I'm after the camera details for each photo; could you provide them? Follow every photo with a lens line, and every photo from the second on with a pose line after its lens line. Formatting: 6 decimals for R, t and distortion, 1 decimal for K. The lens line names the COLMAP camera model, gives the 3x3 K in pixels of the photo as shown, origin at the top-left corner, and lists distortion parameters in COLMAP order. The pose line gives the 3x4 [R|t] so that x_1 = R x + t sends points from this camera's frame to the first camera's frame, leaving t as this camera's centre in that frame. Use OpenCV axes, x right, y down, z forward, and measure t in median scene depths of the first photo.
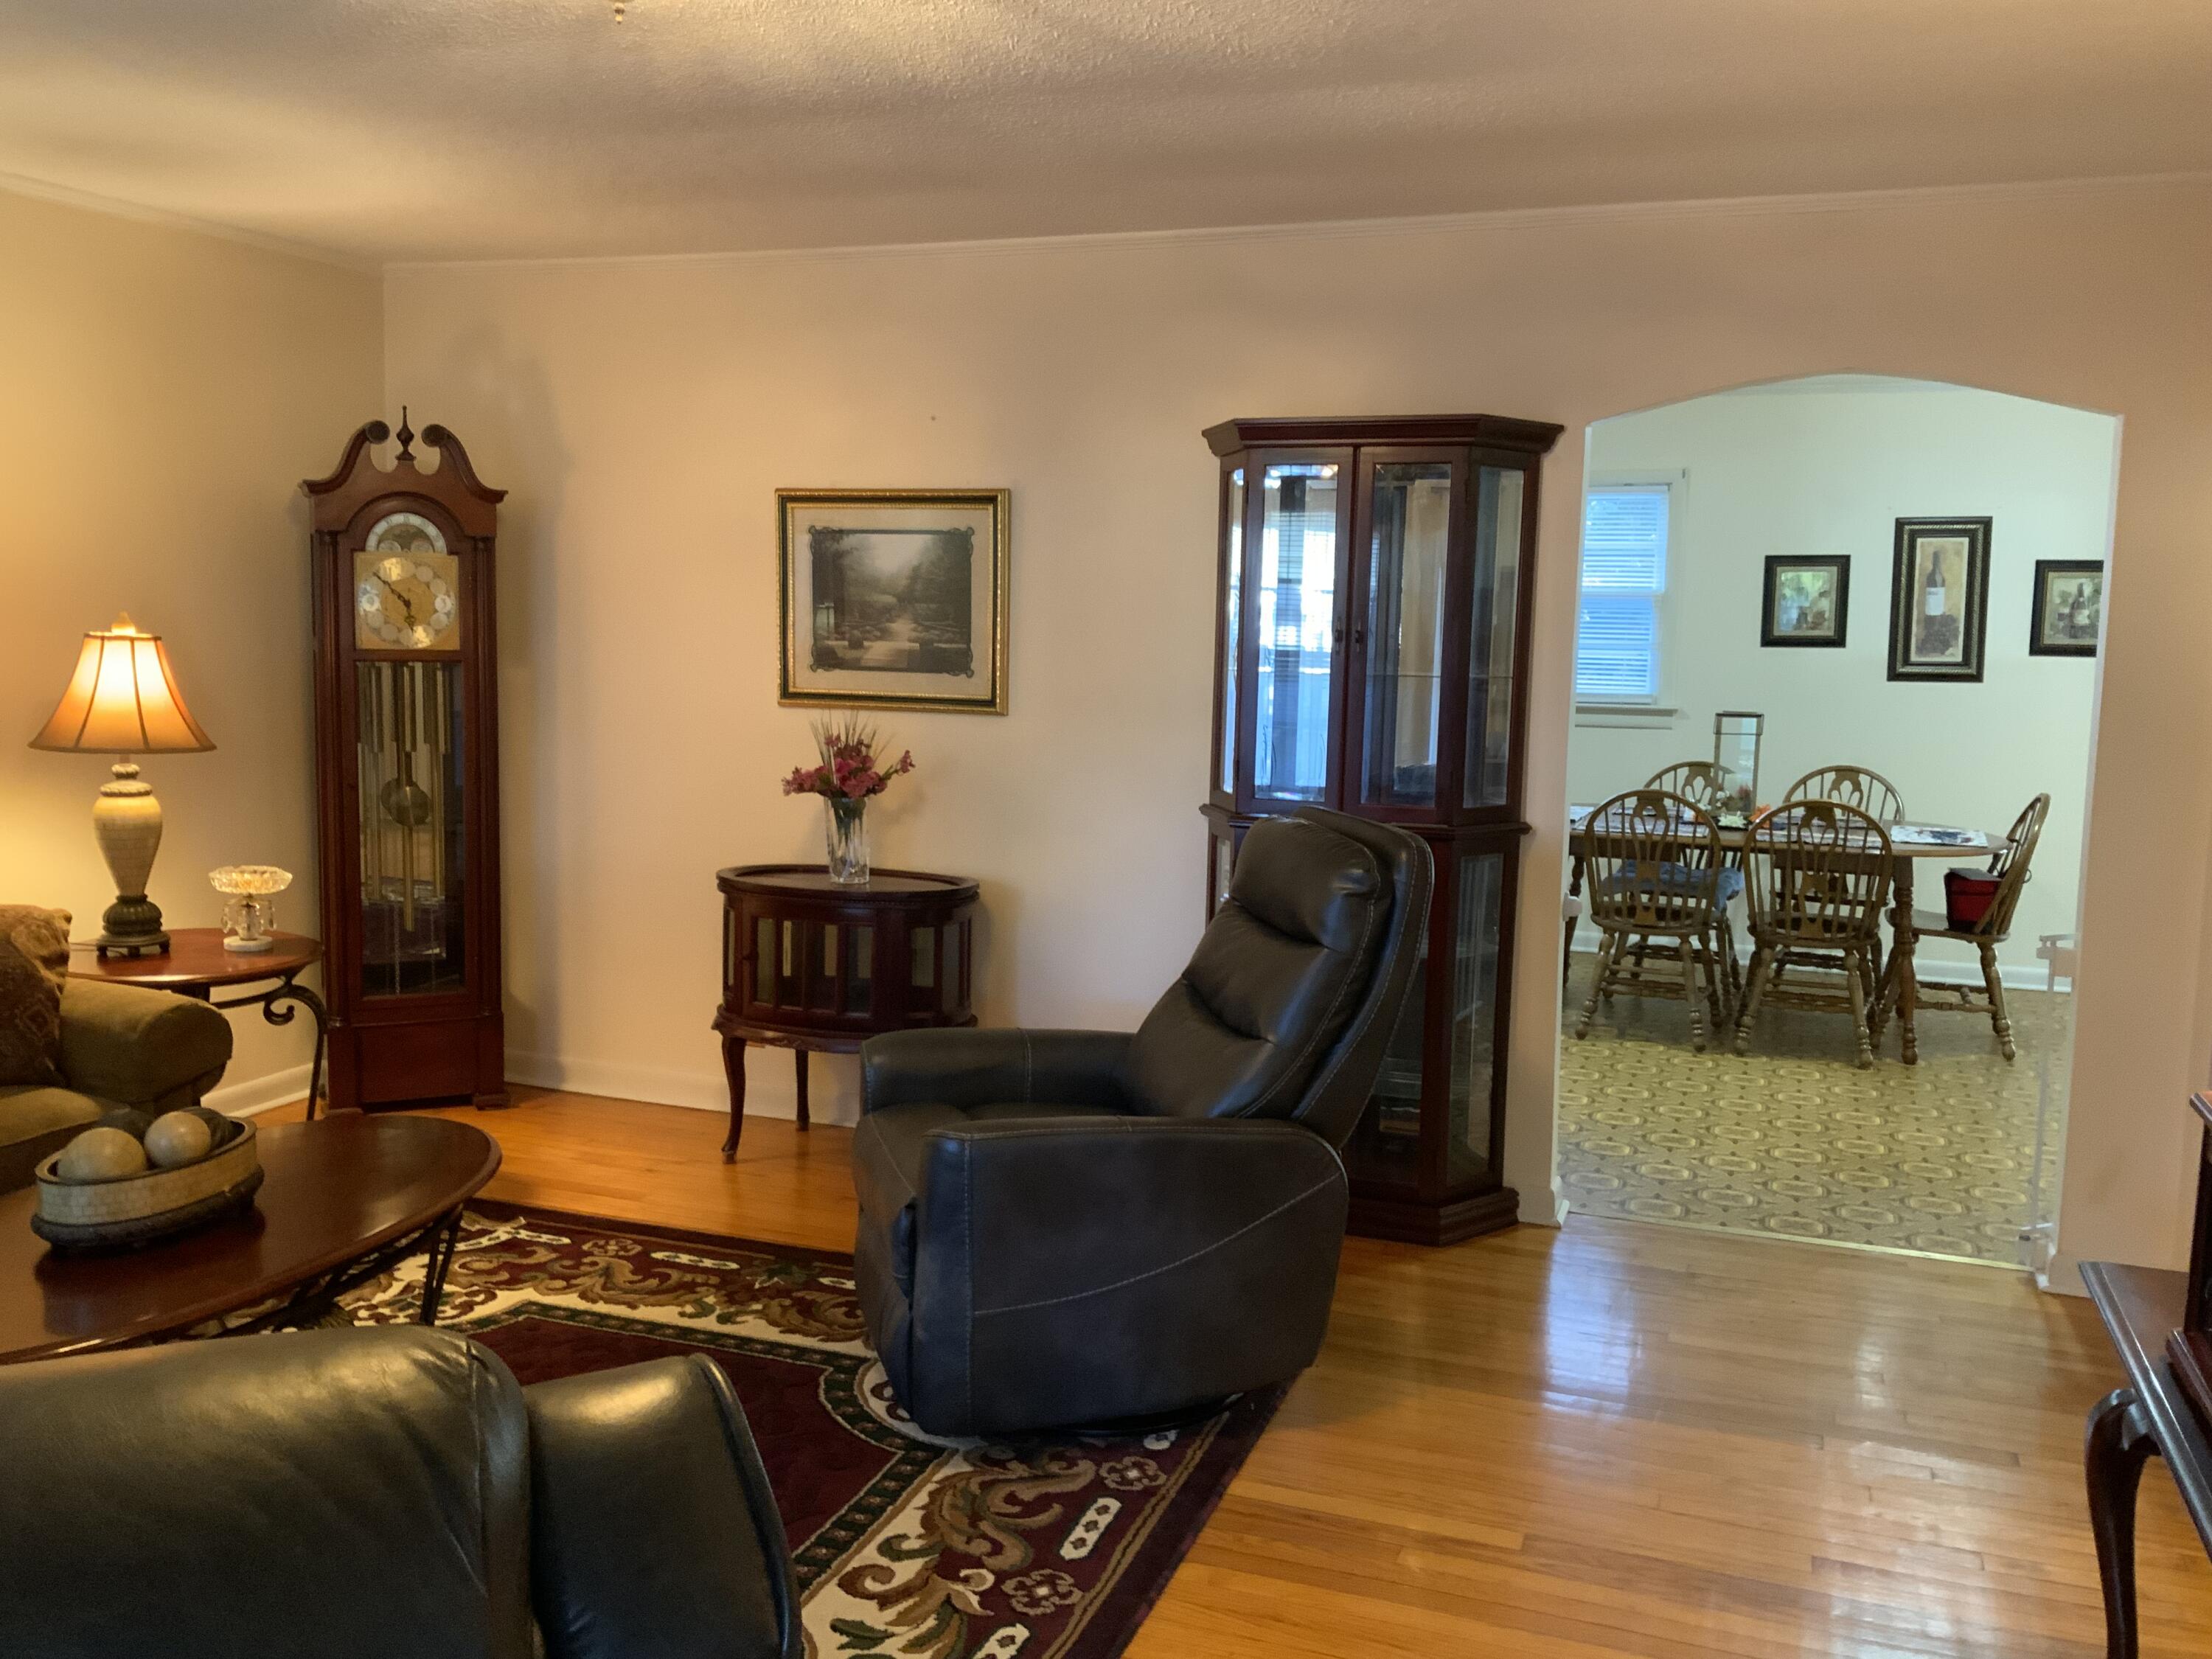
lens RADIAL K [[1812.2, 0, 1087.7], [0, 1812.2, 814.6], [0, 0, 1]] dist [0.008129, -0.009321]
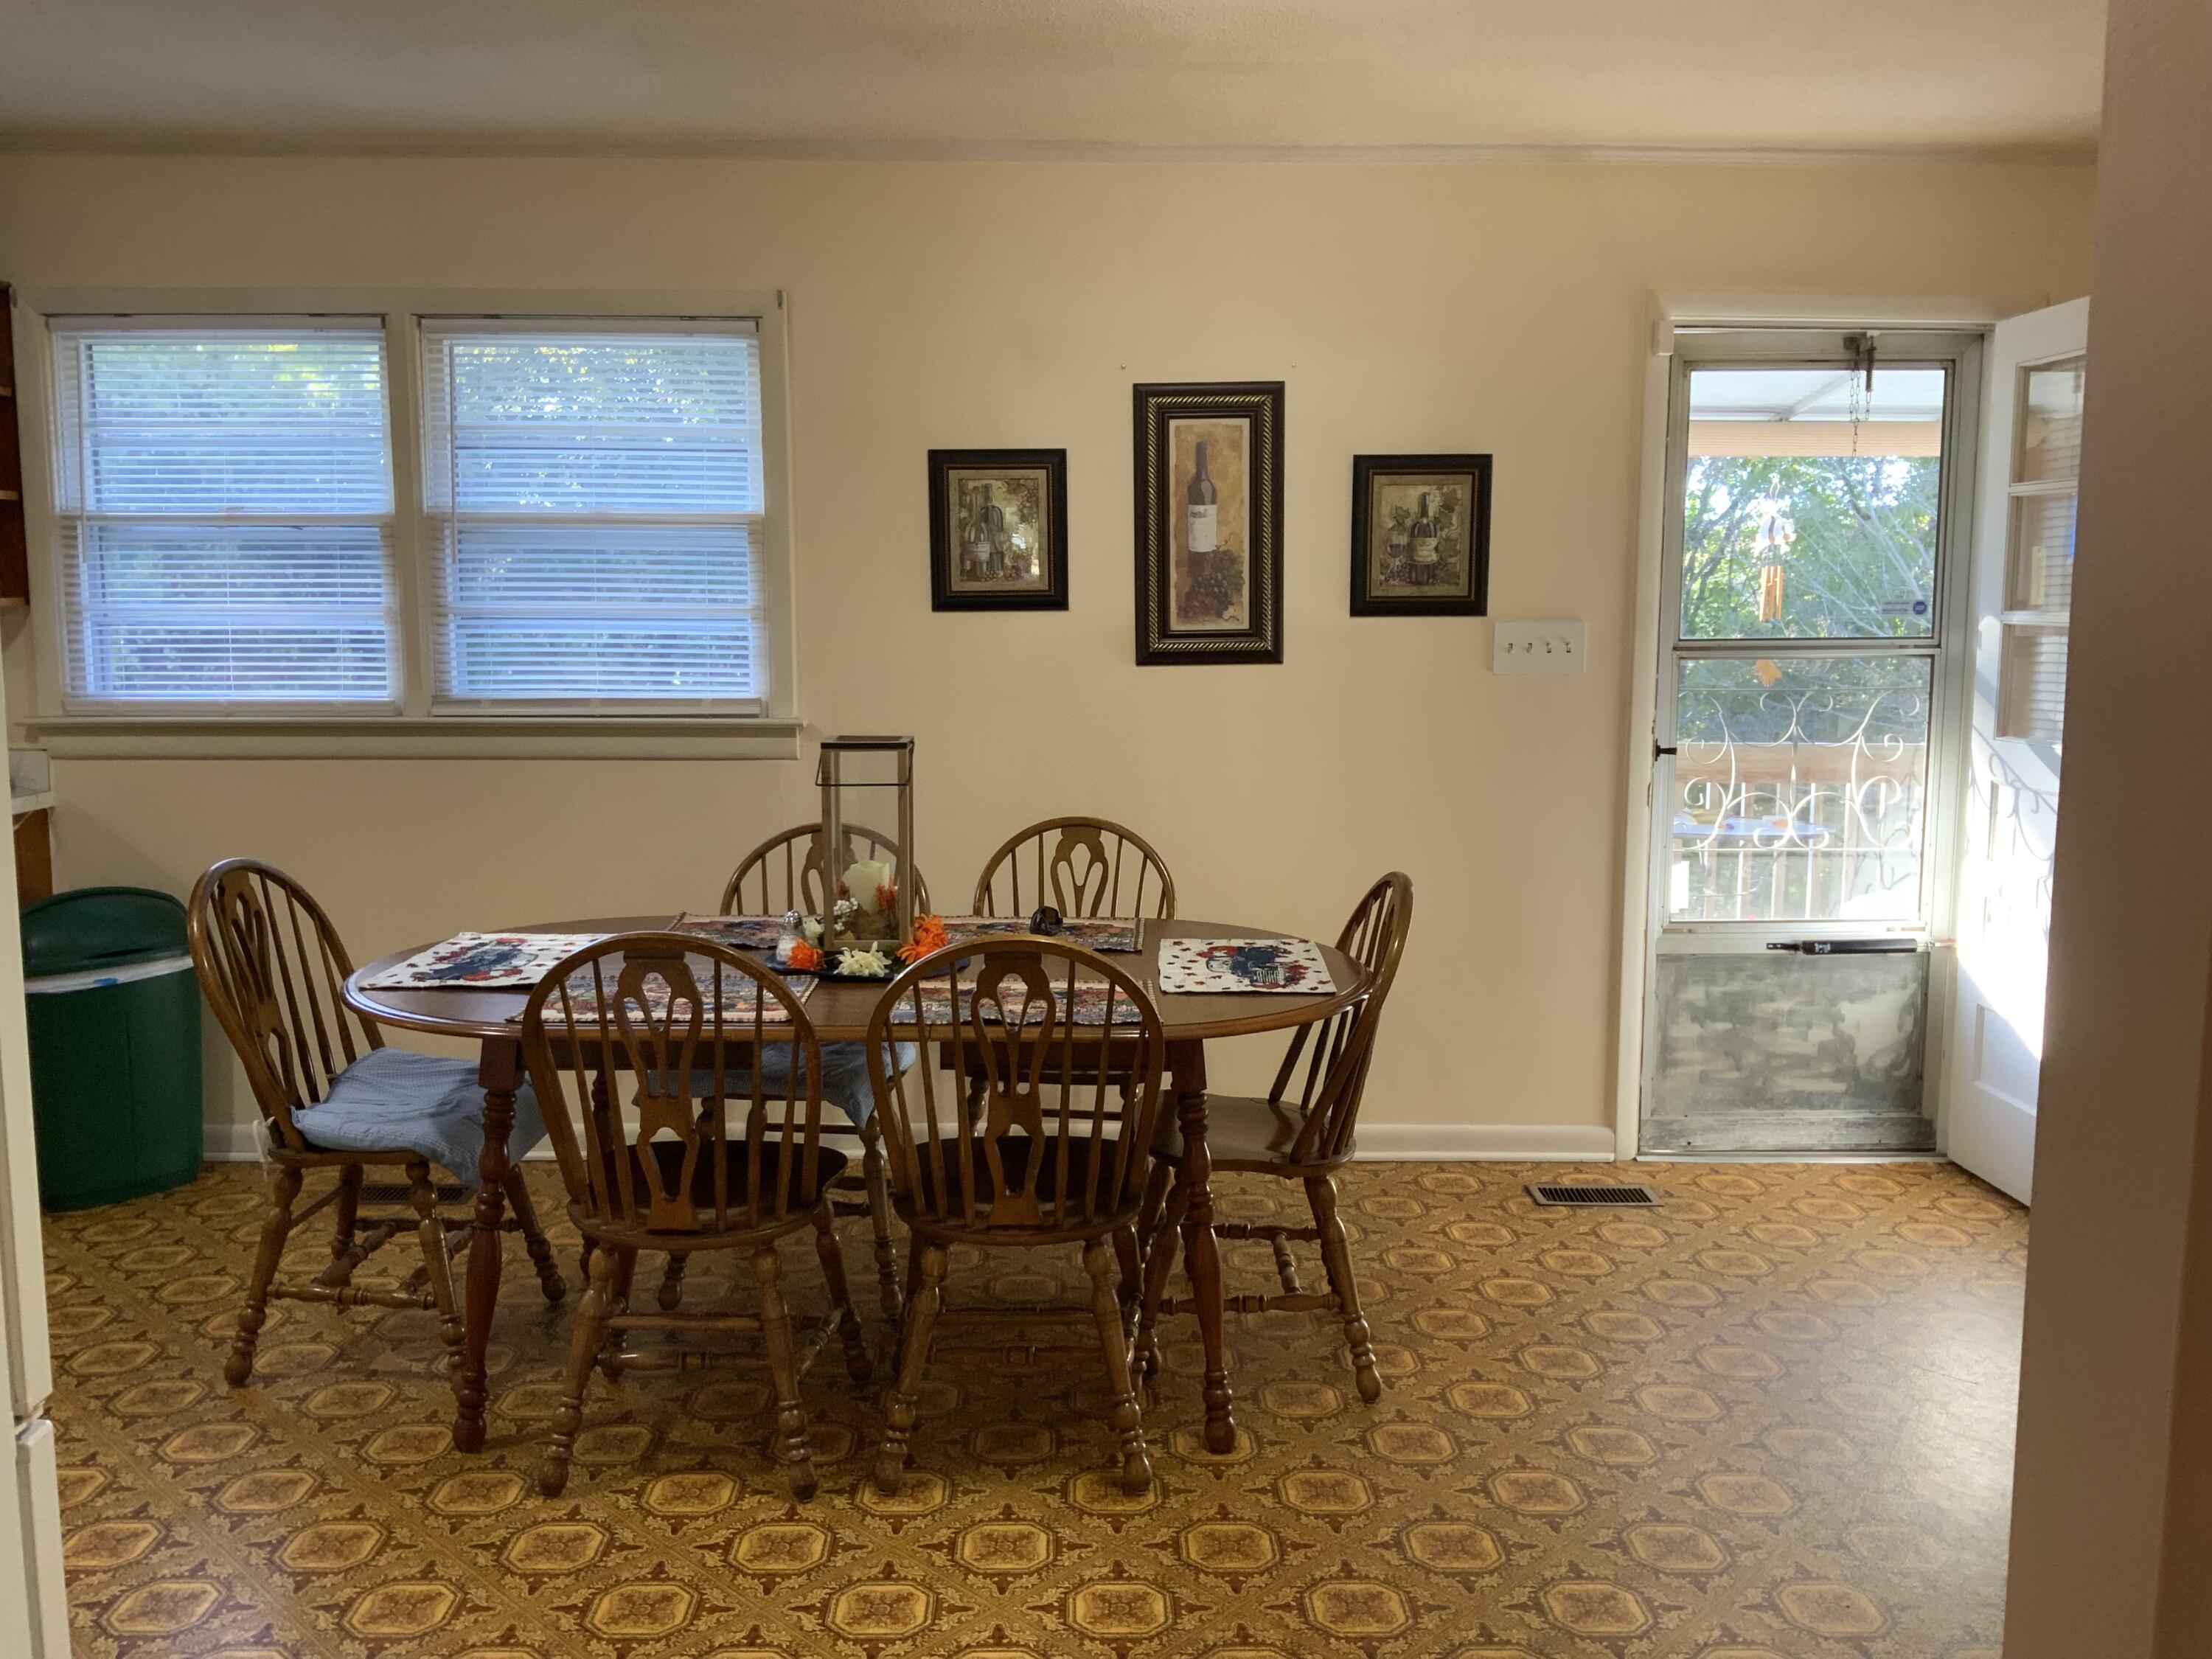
lens RADIAL K [[1812.2, 0, 1104.1], [0, 1812.2, 835.2], [0, 0, 1]] dist [0.008129, -0.009321]
pose [[0.923121, -0.064060, 0.379137, 0.211703], [0.056689, 0.997923, 0.030585, -0.038450], [-0.380309, -0.006740, 0.924835, 0.476125]]
